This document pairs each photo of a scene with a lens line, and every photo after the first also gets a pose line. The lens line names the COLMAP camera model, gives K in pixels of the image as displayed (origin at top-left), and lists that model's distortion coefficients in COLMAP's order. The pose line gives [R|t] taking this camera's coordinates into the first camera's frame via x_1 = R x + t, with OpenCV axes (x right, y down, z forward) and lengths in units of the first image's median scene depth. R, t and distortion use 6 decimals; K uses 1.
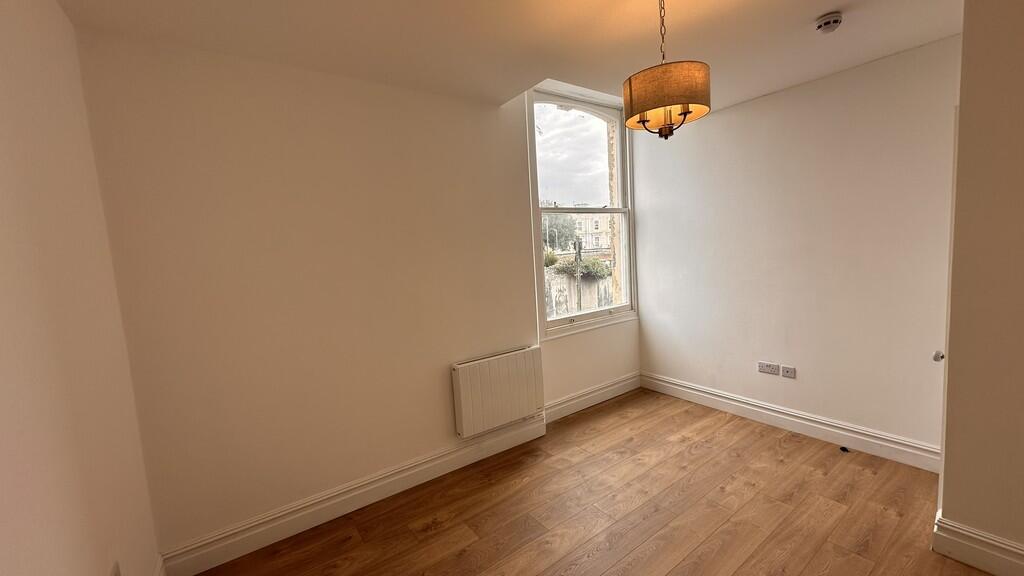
lens RADIAL K [[405.2, 0, 517.3], [0, 405.2, 289.2], [0, 0, 1]] dist [-0.000781, 0.000071]
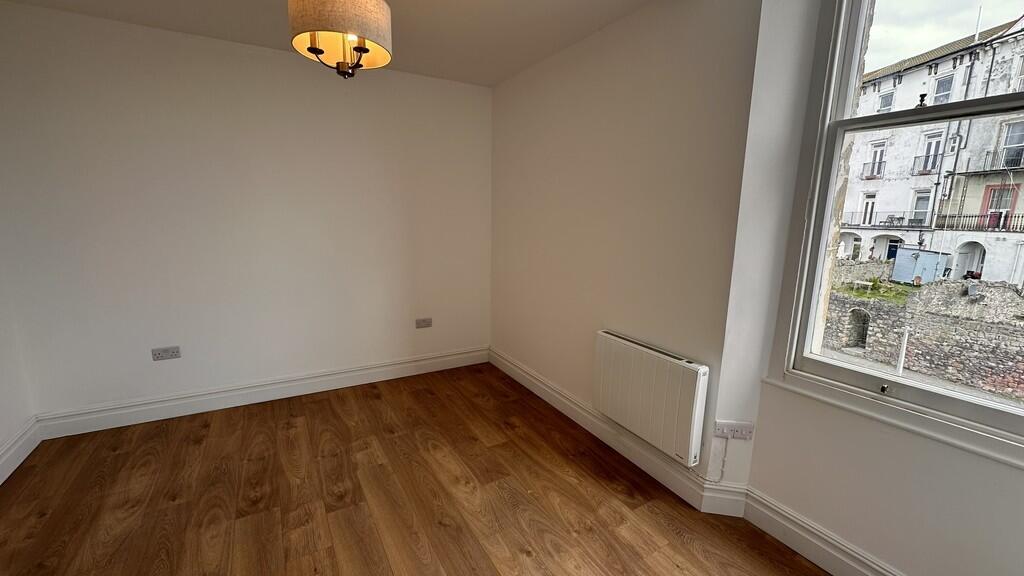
lens RADIAL K [[405.2, 0, 517.3], [0, 405.2, 289.2], [0, 0, 1]] dist [-0.000781, 0.000071]
pose [[-0.090020, 0.234605, -0.967914, 0.738210], [-0.115926, 0.962785, 0.244144, -0.107332], [0.989170, 0.134184, -0.059473, 0.851712]]
